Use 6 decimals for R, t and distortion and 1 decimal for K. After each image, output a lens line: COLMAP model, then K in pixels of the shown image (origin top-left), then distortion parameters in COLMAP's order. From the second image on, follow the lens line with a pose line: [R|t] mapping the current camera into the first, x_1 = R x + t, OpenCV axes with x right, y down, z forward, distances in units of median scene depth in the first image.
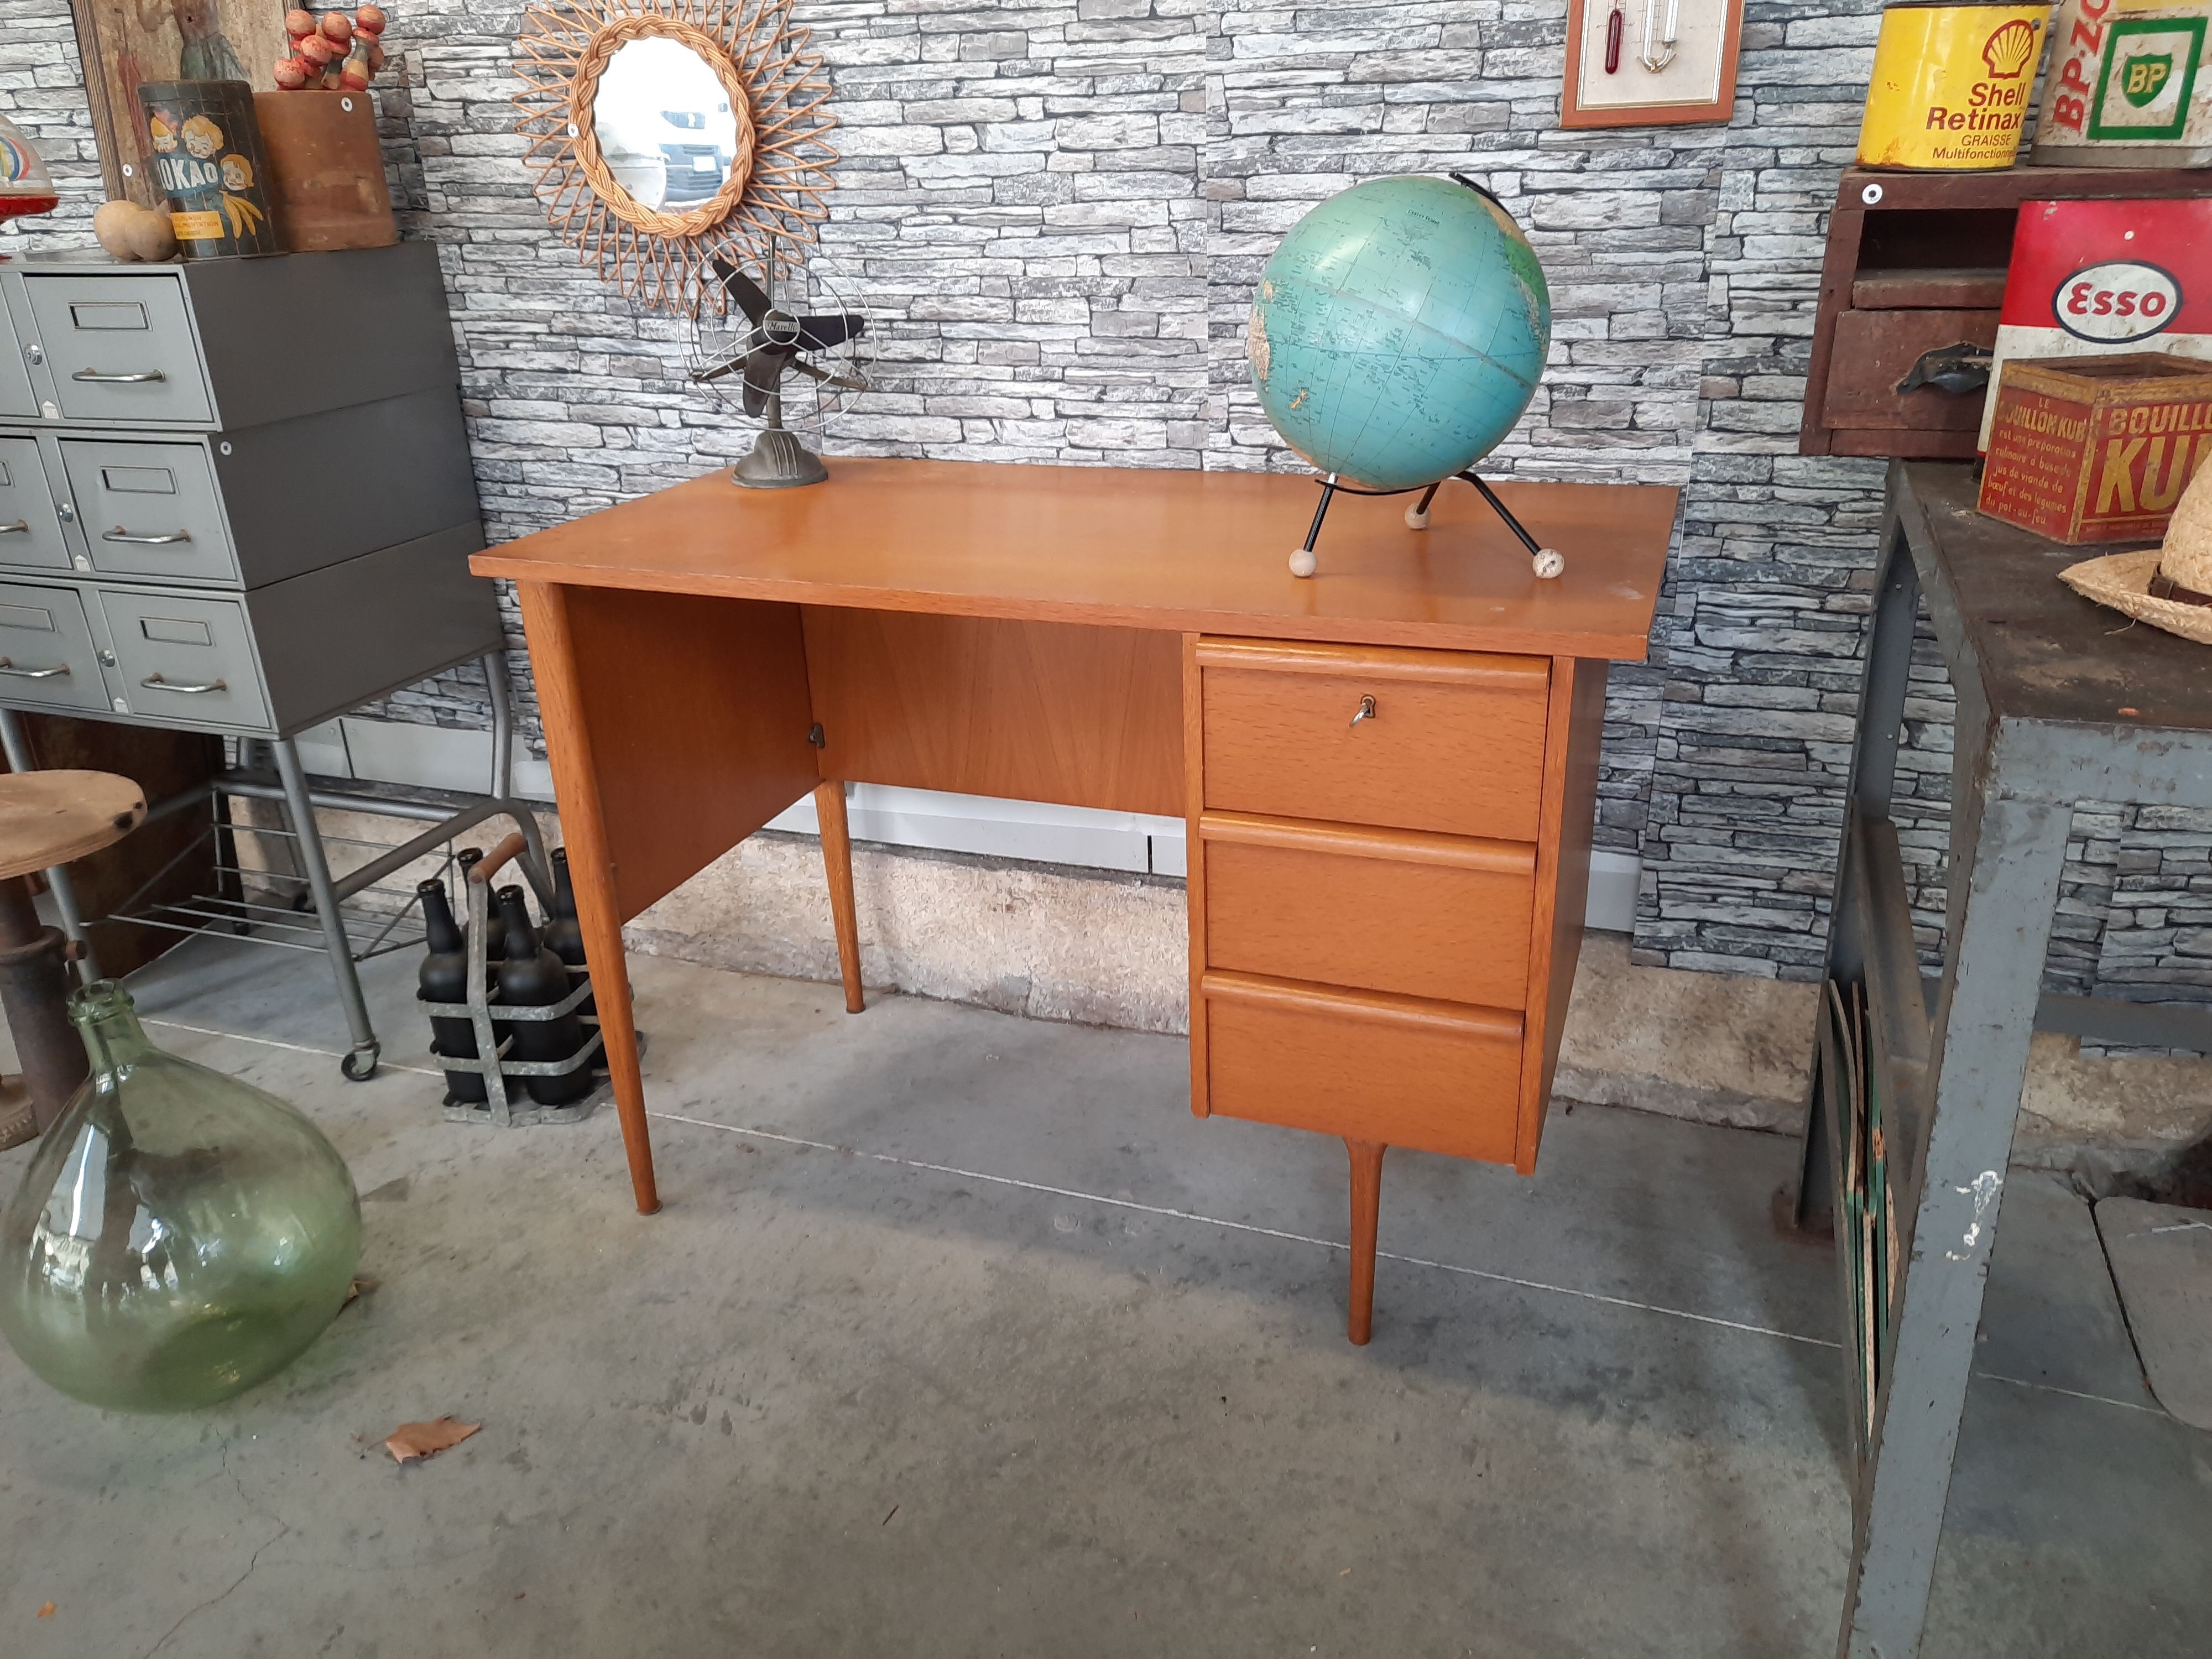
lens RADIAL K [[1610.0, 0, 1124.1], [0, 1610.0, 823.4], [0, 0, 1]] dist [0.041408, -0.039950]
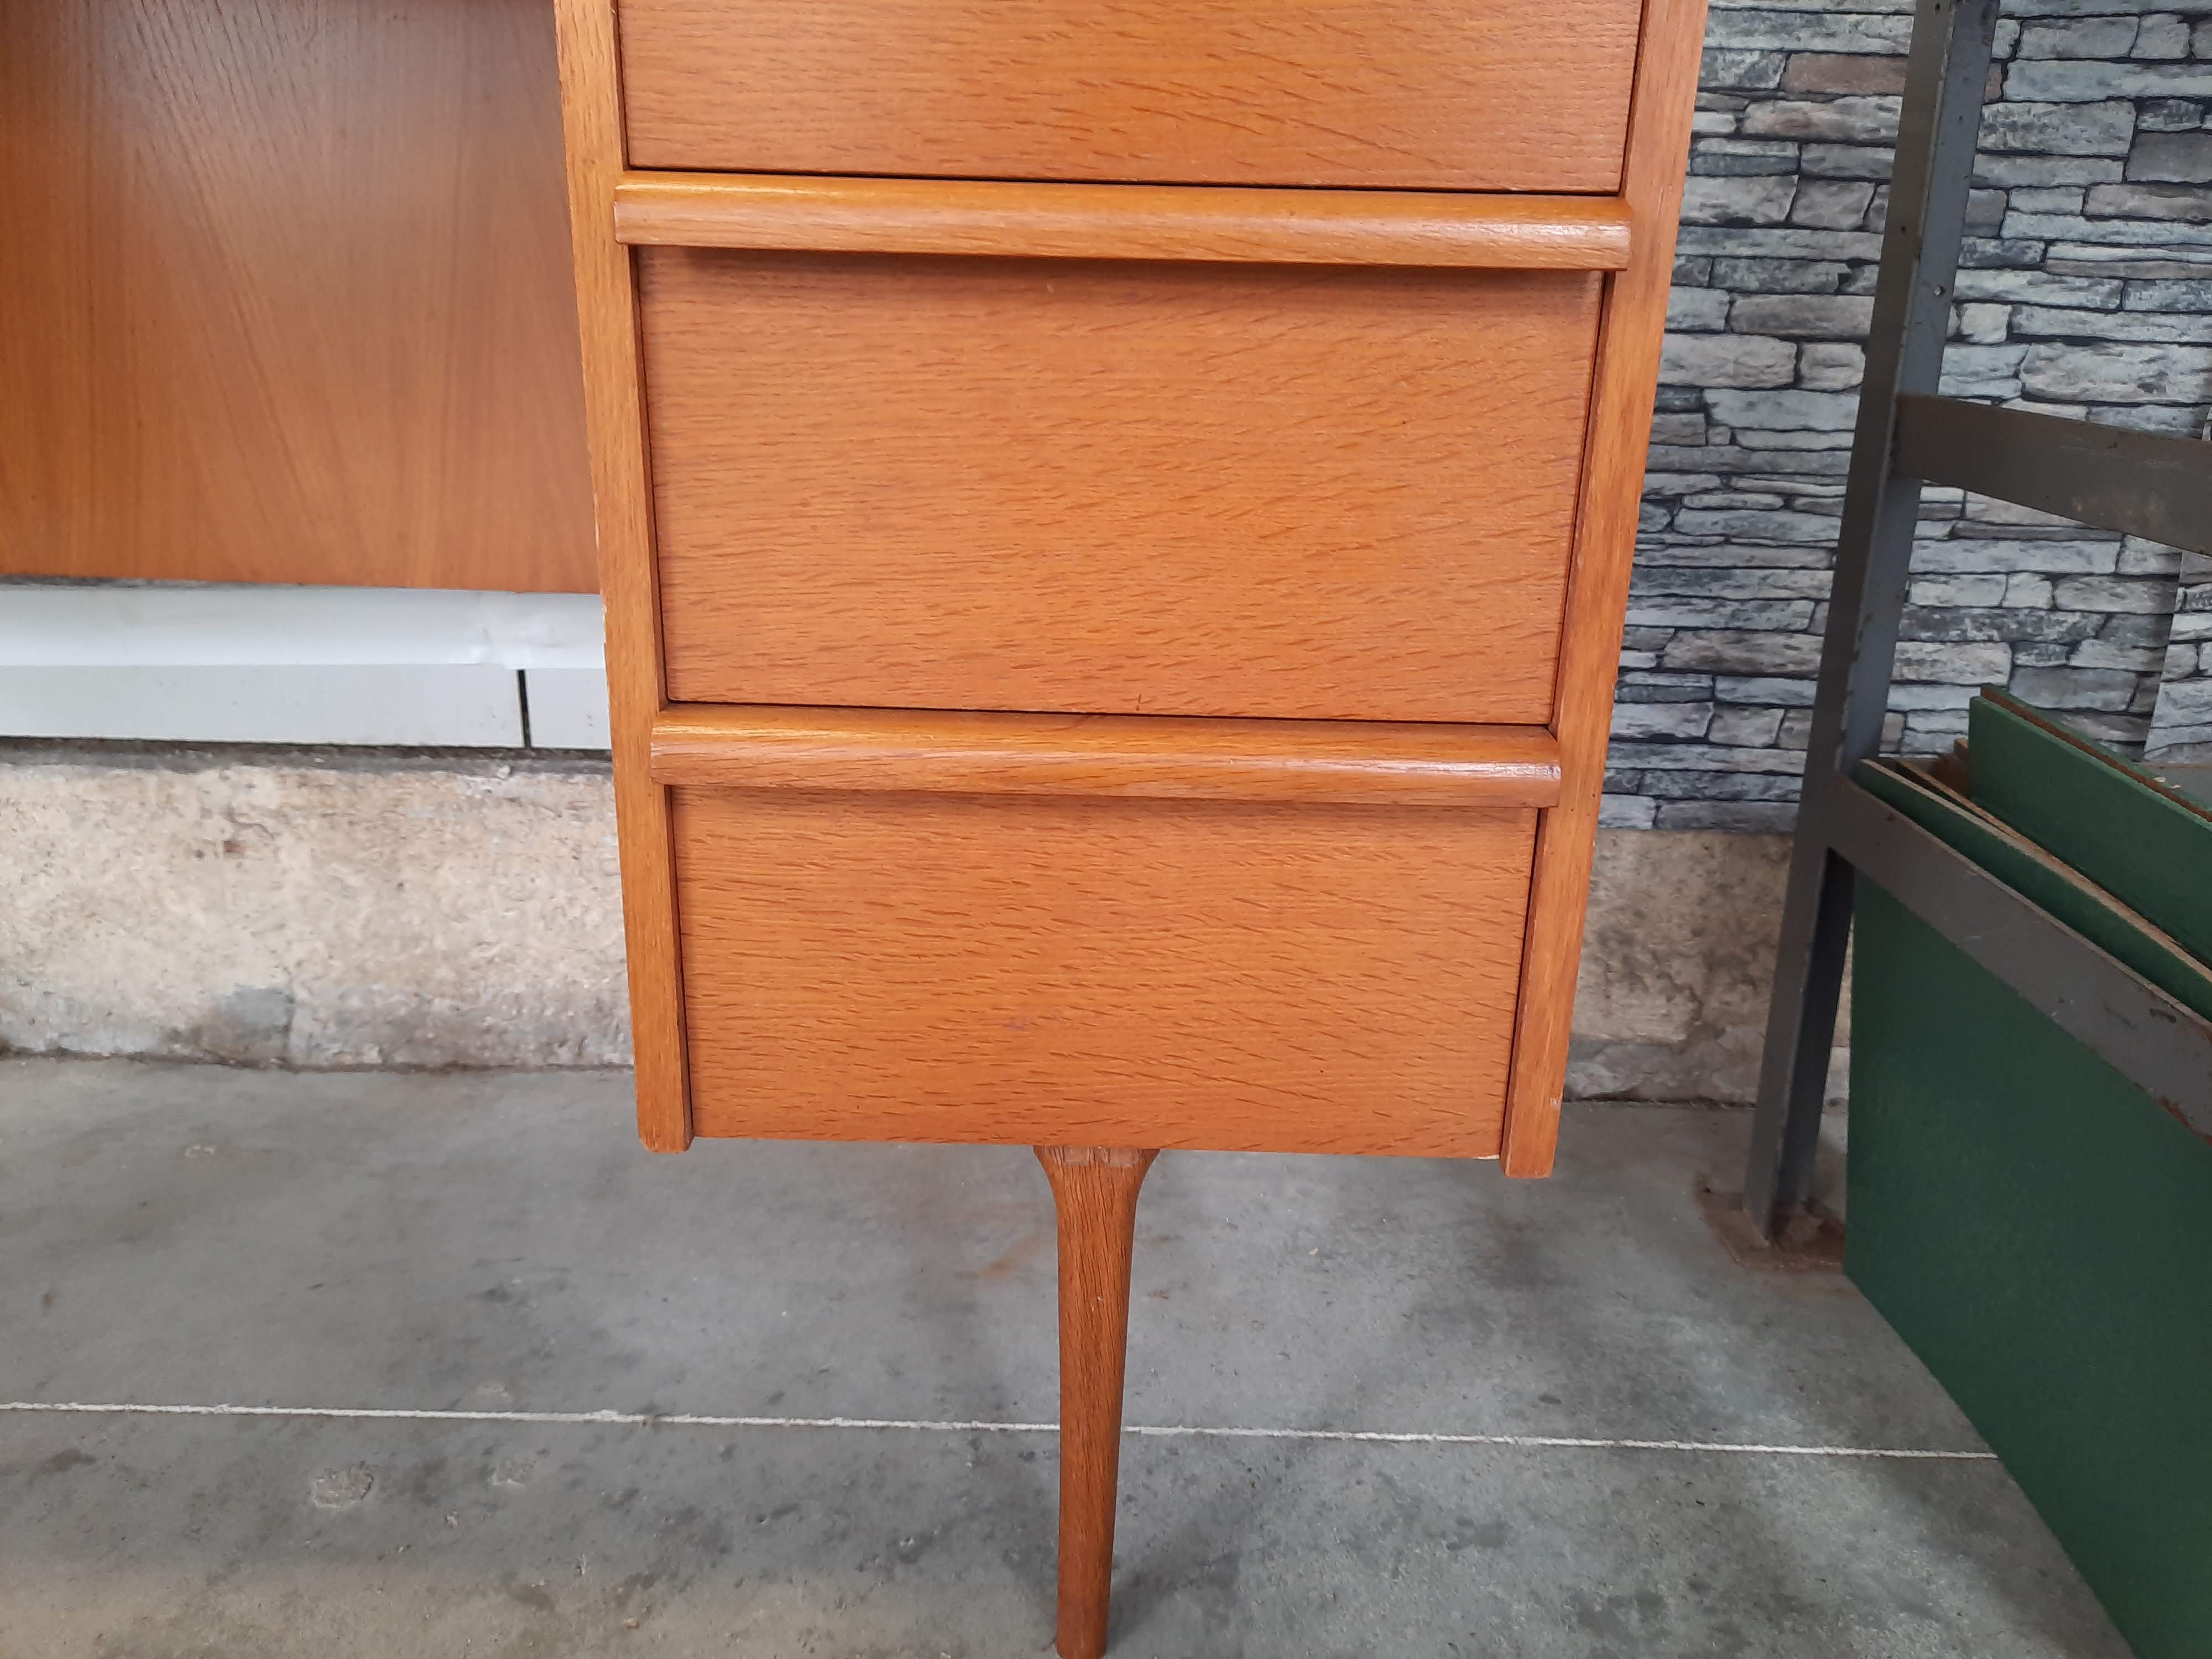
lens RADIAL K [[1610.0, 0, 1116.7], [0, 1610.0, 828.5], [0, 0, 1]] dist [0.041408, -0.039950]
pose [[0.939263, -0.055485, 0.338682, 0.019894], [0.079448, 0.995191, -0.057293, 0.117090], [-0.333875, 0.080721, 0.939155, 0.523488]]
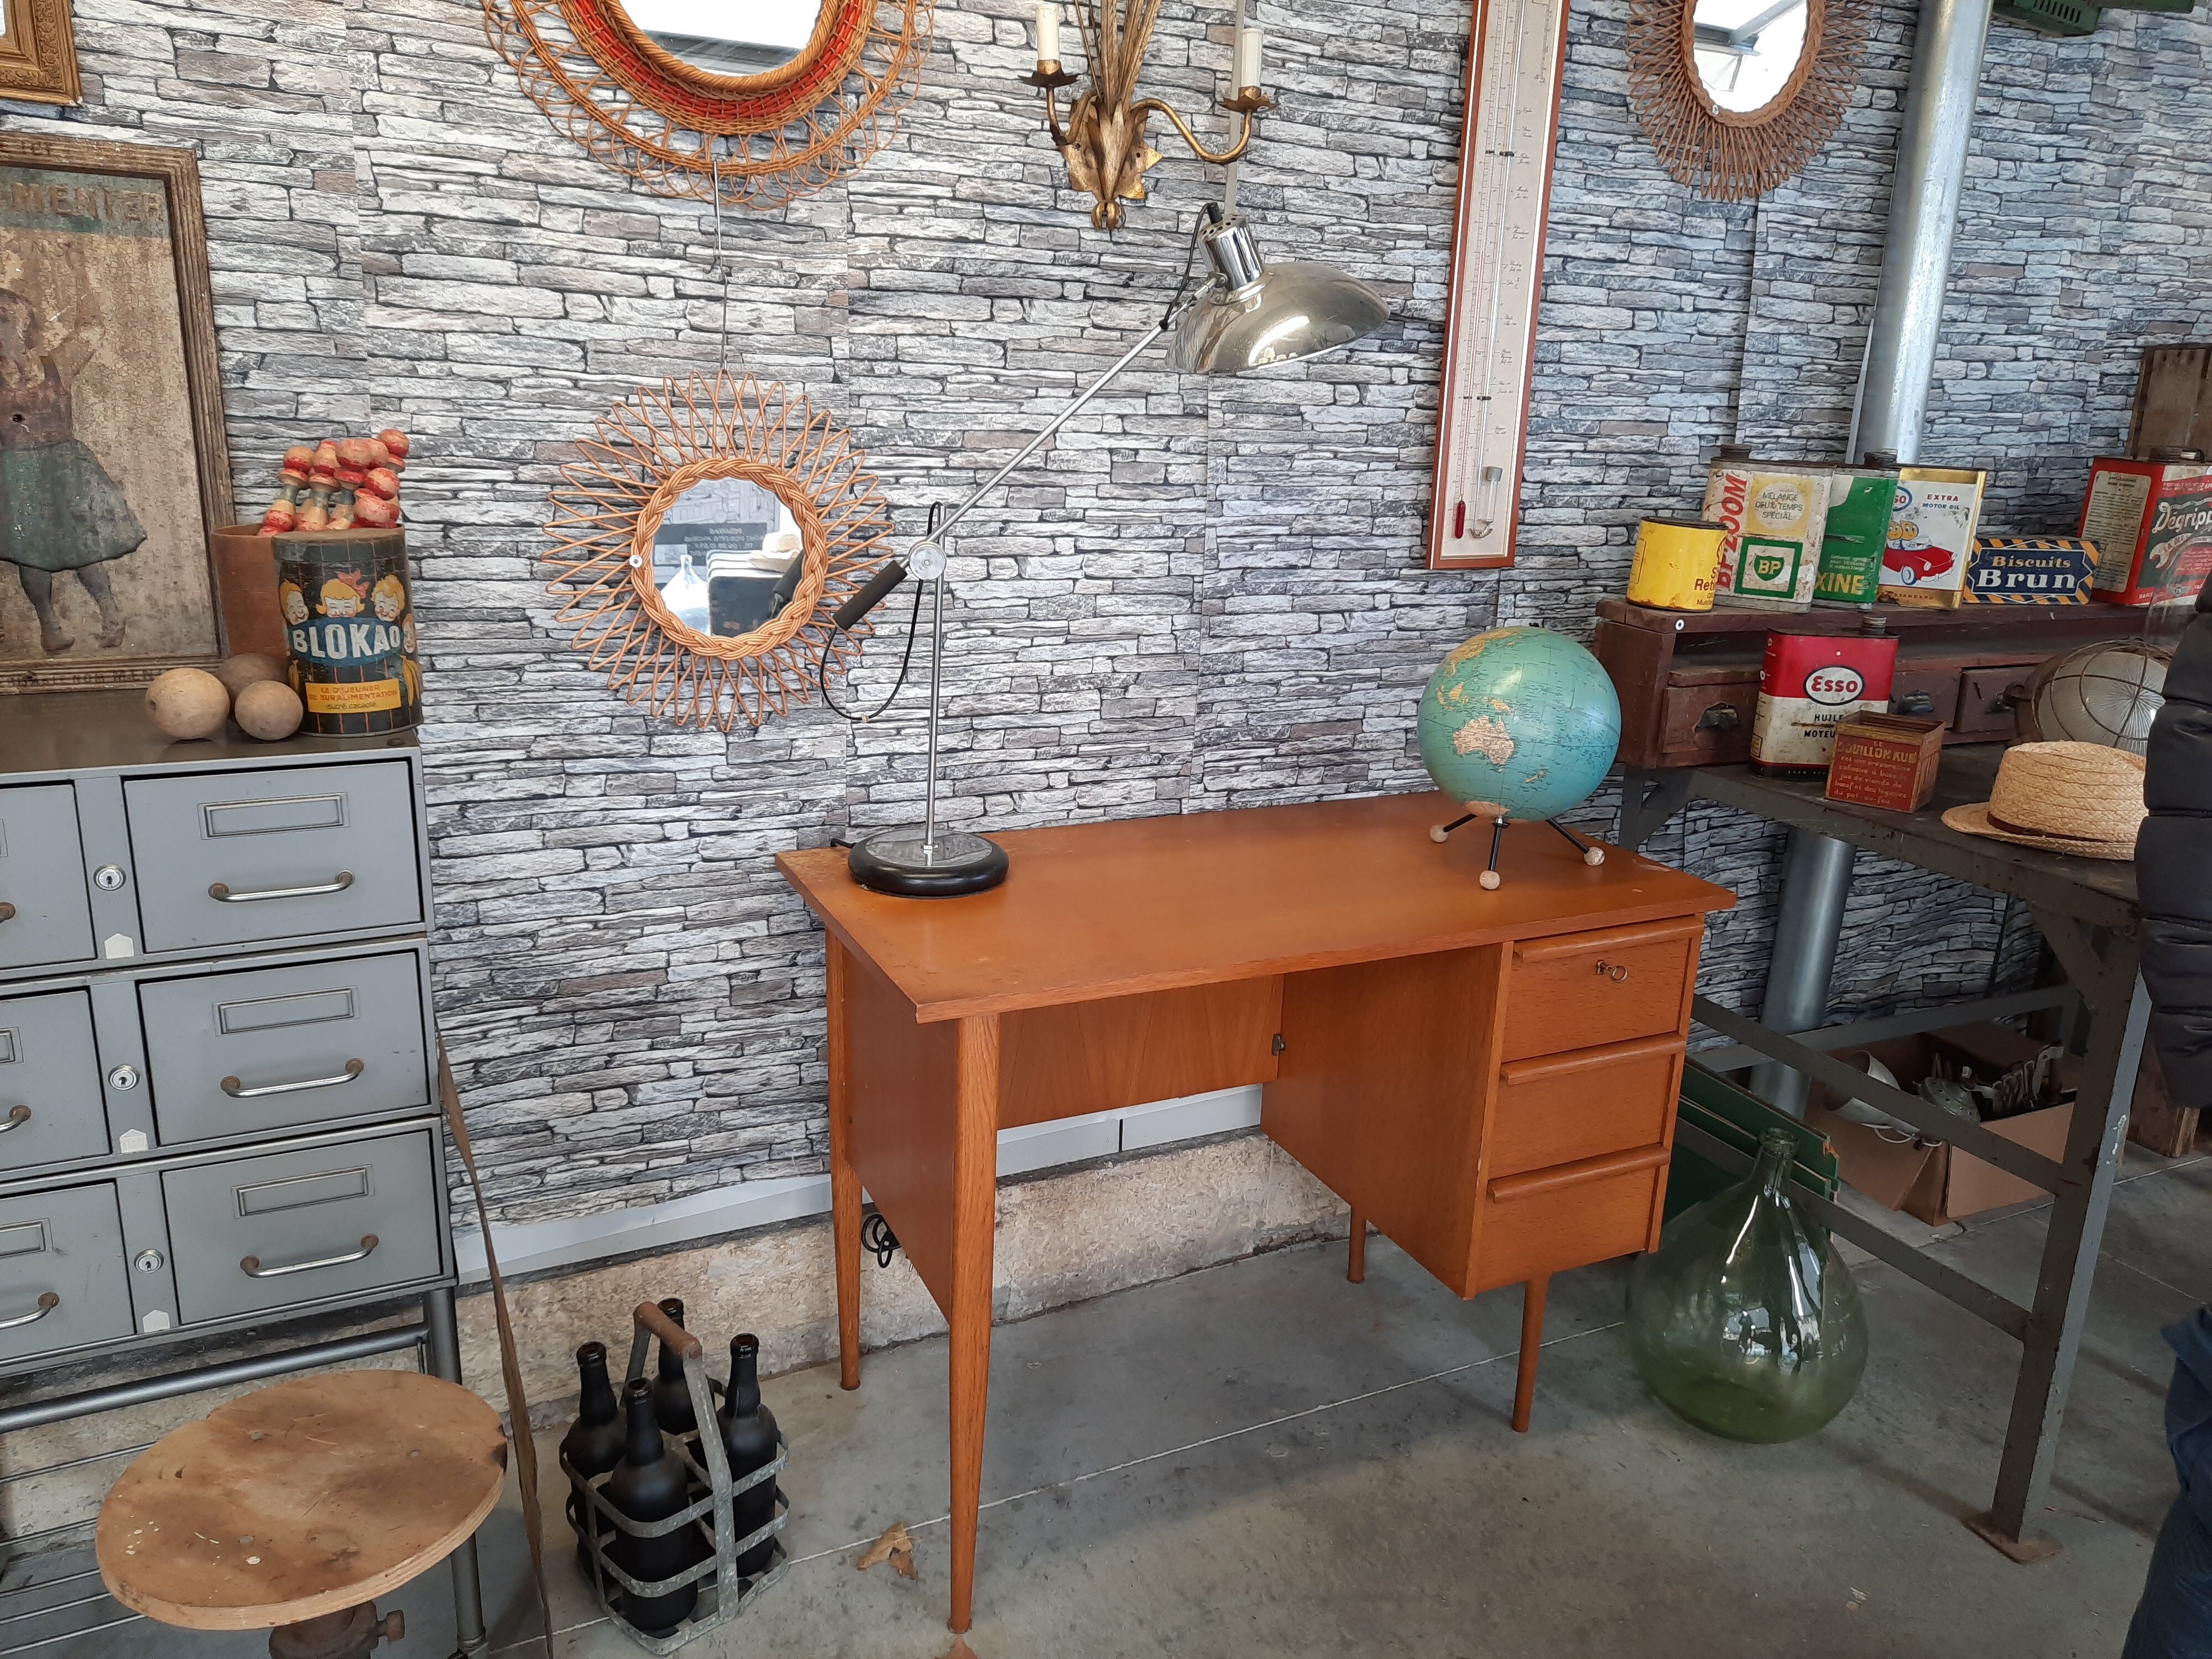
lens RADIAL K [[1610.0, 0, 1118.4], [0, 1610.0, 817.2], [0, 0, 1]] dist [0.041408, -0.039950]
pose [[0.693814, -0.135175, 0.707355, -0.895442], [0.226447, 0.973354, -0.036106, -0.188070], [-0.683626, 0.185229, 0.705936, 0.157519]]
